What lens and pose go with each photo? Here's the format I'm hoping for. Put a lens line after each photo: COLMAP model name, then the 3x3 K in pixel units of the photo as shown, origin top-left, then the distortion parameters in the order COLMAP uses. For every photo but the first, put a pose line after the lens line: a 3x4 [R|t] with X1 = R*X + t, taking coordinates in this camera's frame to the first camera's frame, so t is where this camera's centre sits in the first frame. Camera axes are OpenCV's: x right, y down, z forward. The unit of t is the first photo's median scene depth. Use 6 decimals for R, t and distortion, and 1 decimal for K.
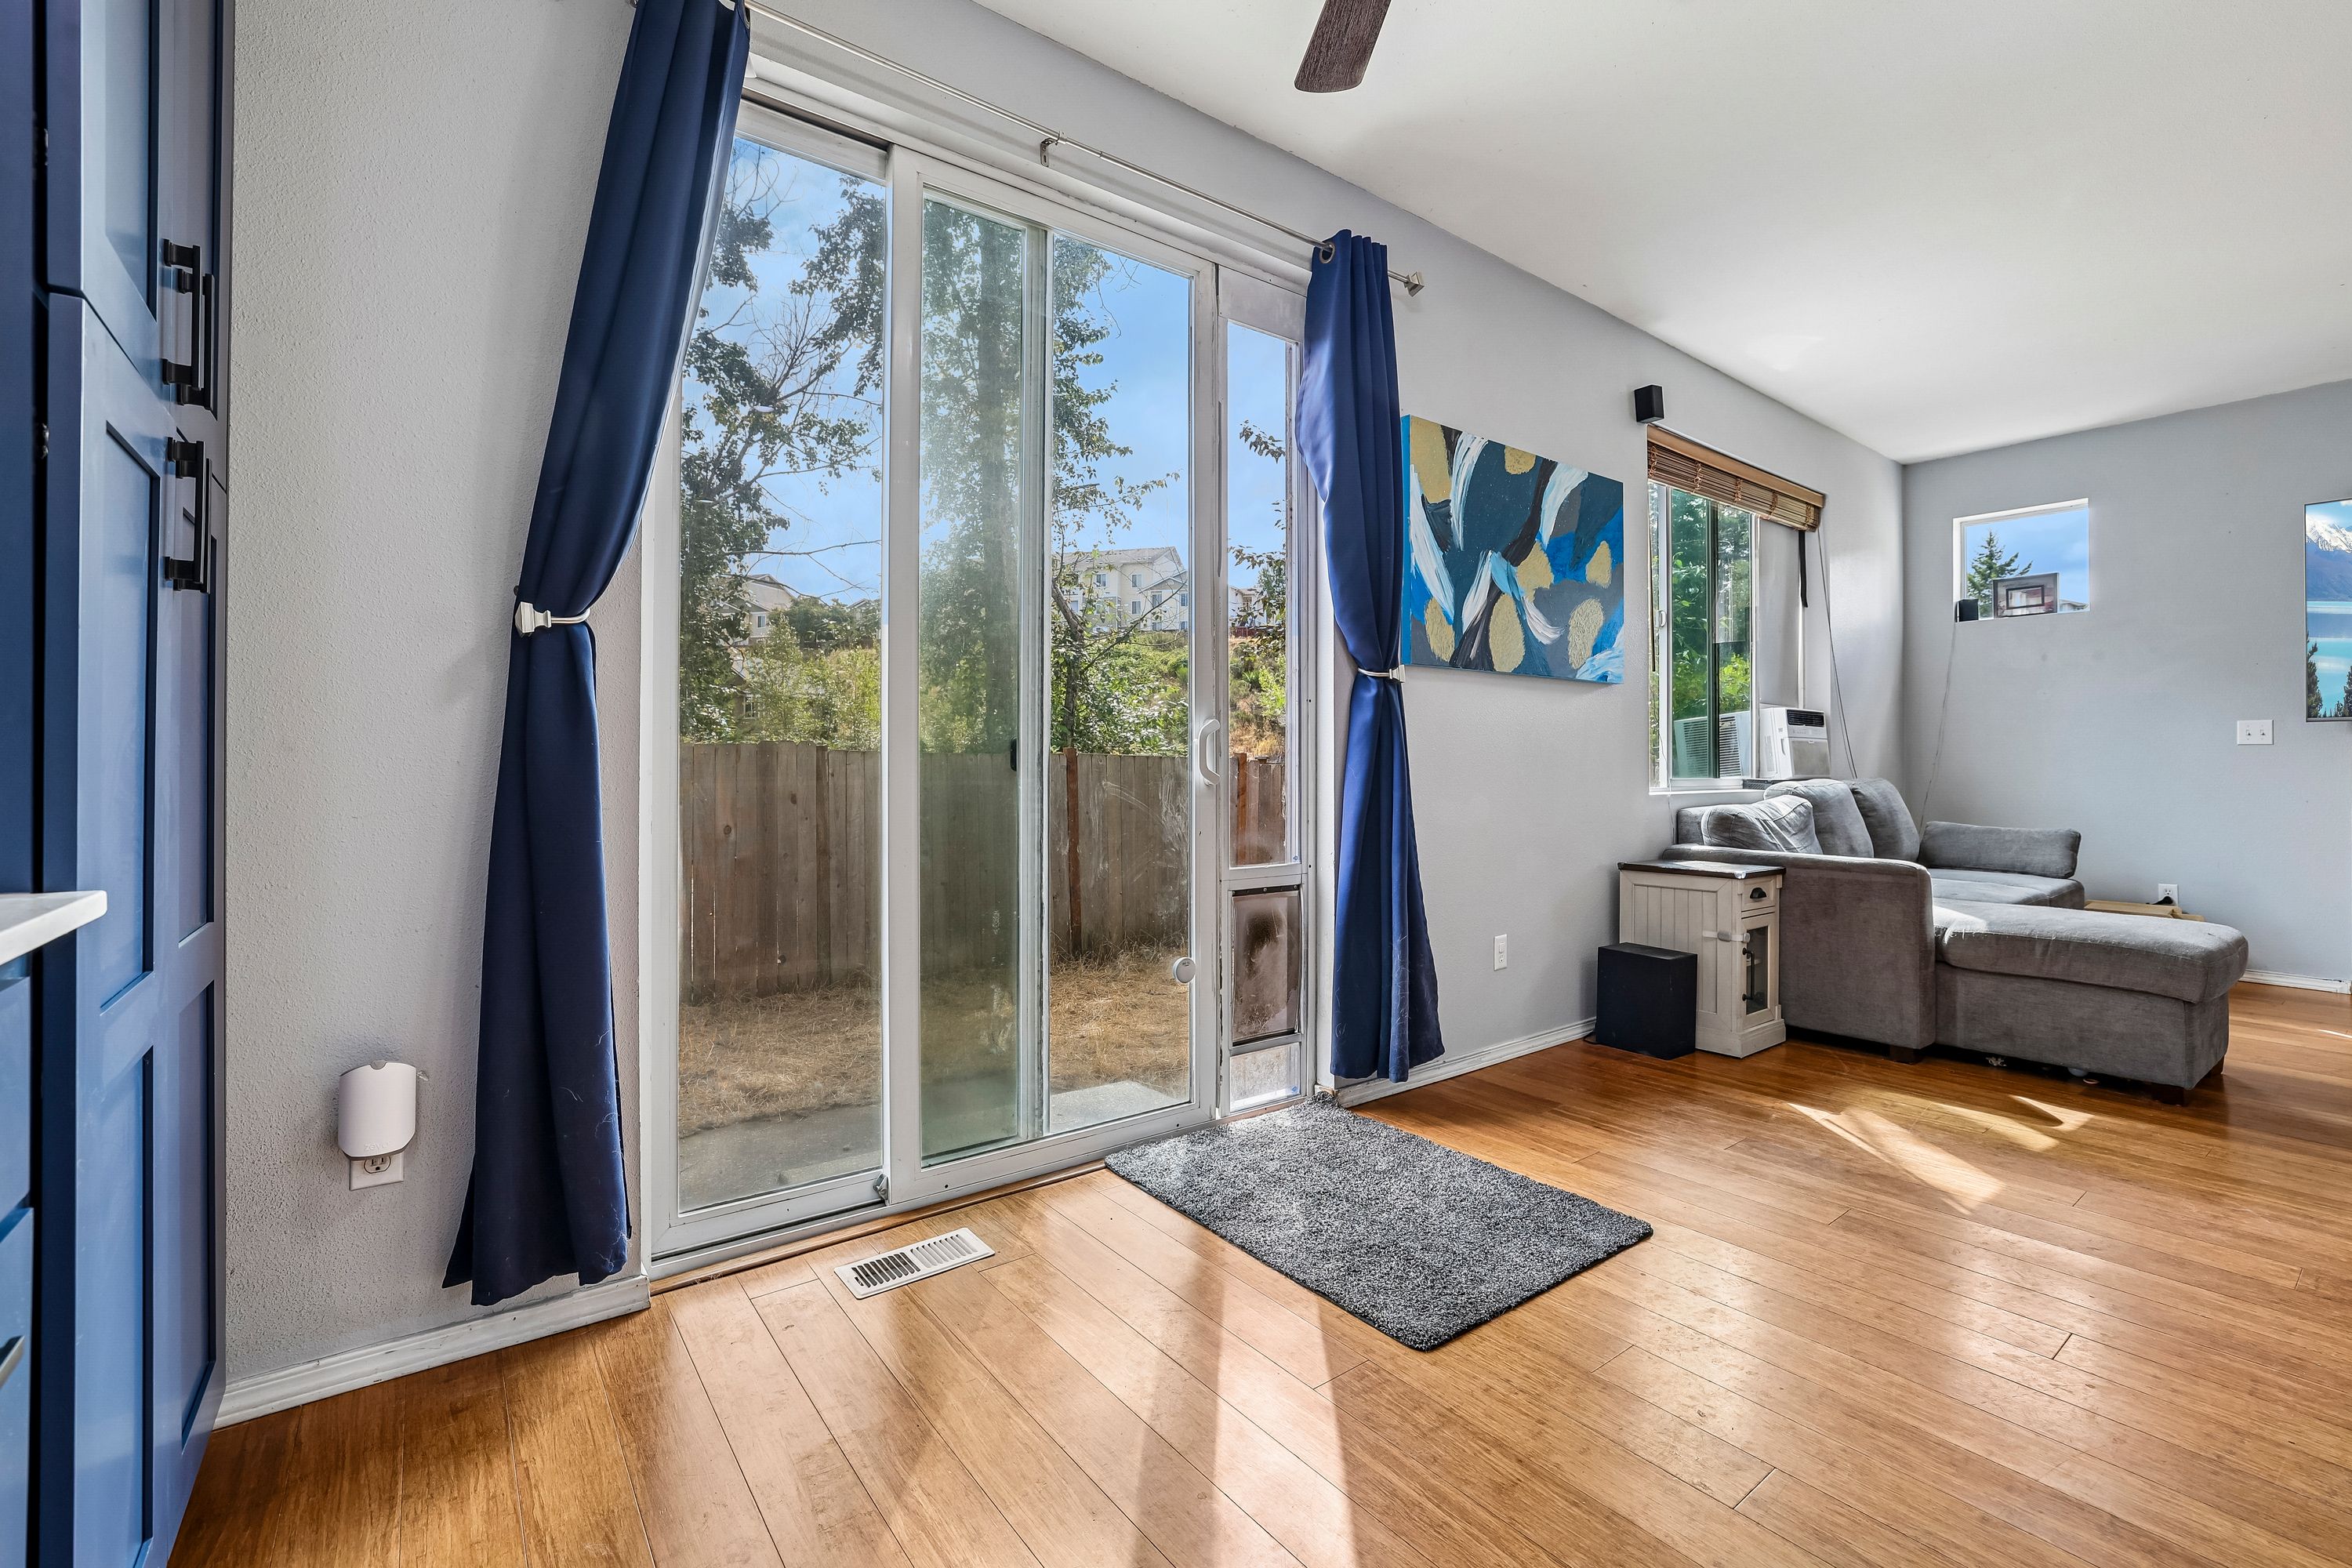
lens RADIAL K [[1016.4, 0, 1160.5], [0, 1016.4, 761.0], [0, 0, 1]] dist [-0.041799, 0.014371]
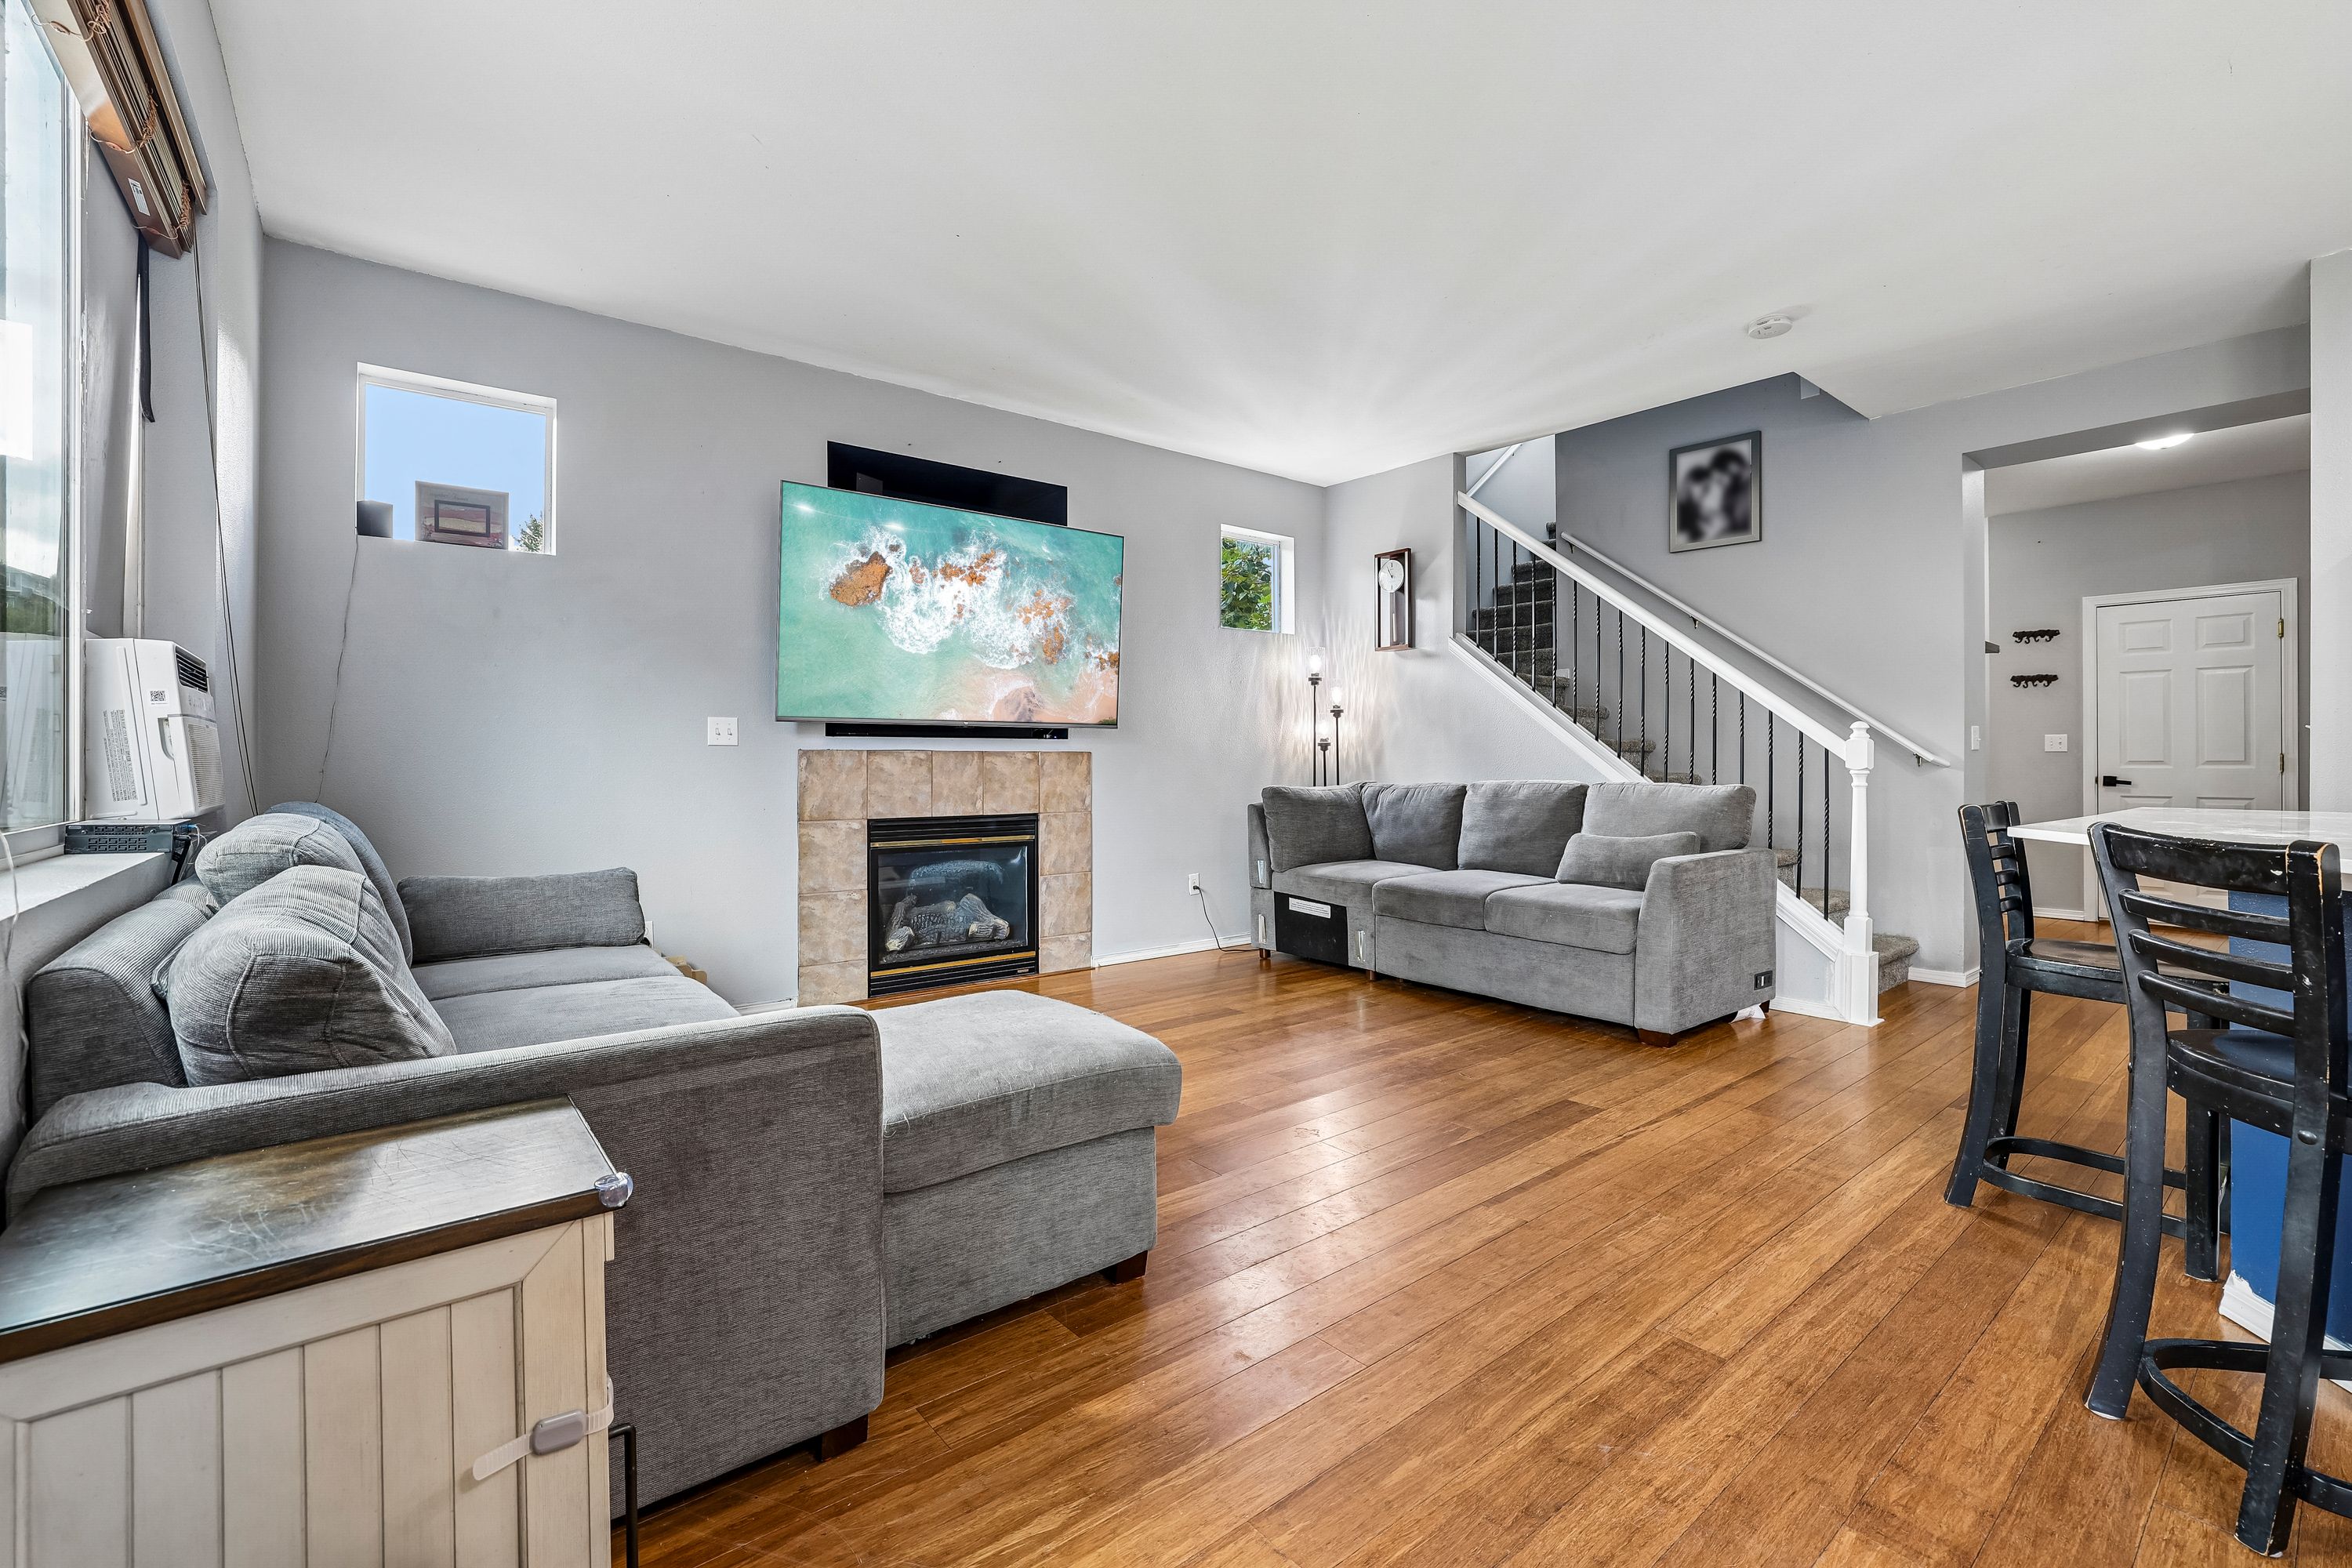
lens RADIAL K [[1016.4, 0, 1175.9], [0, 1016.4, 758.5], [0, 0, 1]] dist [-0.041799, 0.014371]
pose [[-0.035028, -0.001940, 0.999384, 0.258199], [-0.002315, 0.999996, 0.001860, -0.009536], [-0.999384, -0.002248, -0.035032, 0.755345]]
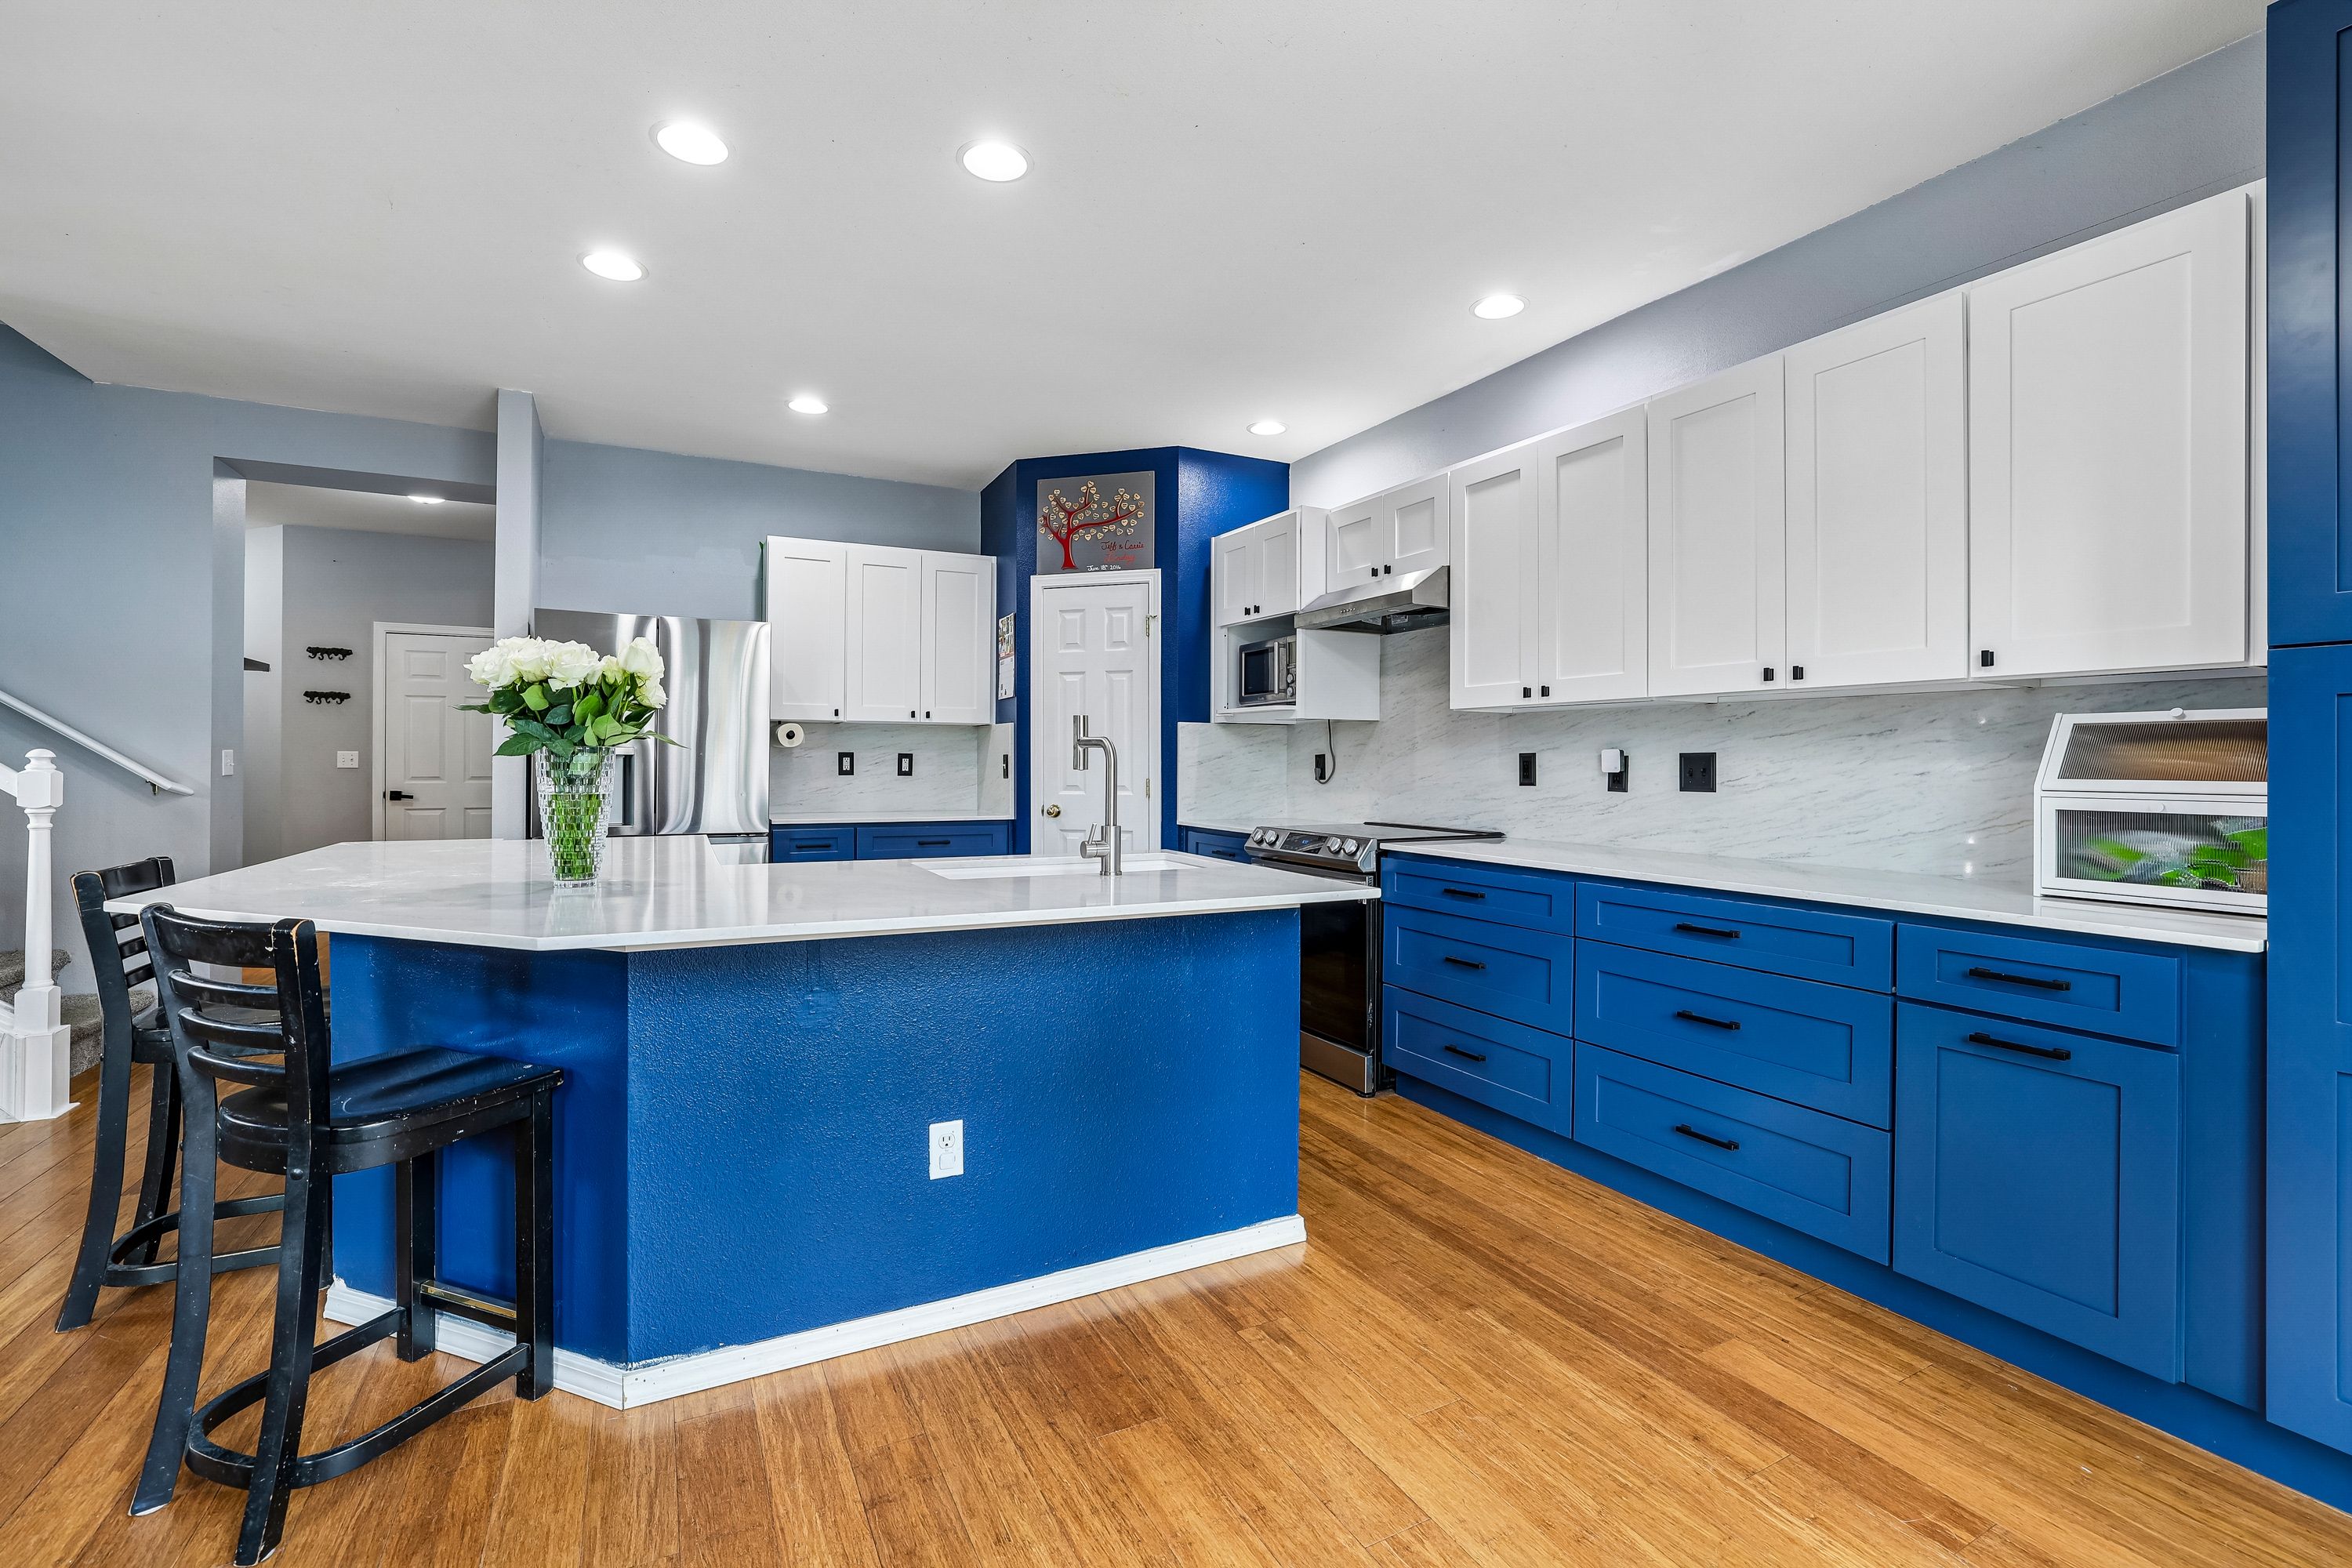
lens RADIAL K [[1016.4, 0, 1184.1], [0, 1016.4, 756.4], [0, 0, 1]] dist [-0.041799, 0.014371]
pose [[-0.988047, -0.006504, 0.154013, 0.177777], [-0.007369, 0.999960, -0.005050, -0.044994], [-0.153974, -0.006125, -0.988056, 0.689076]]
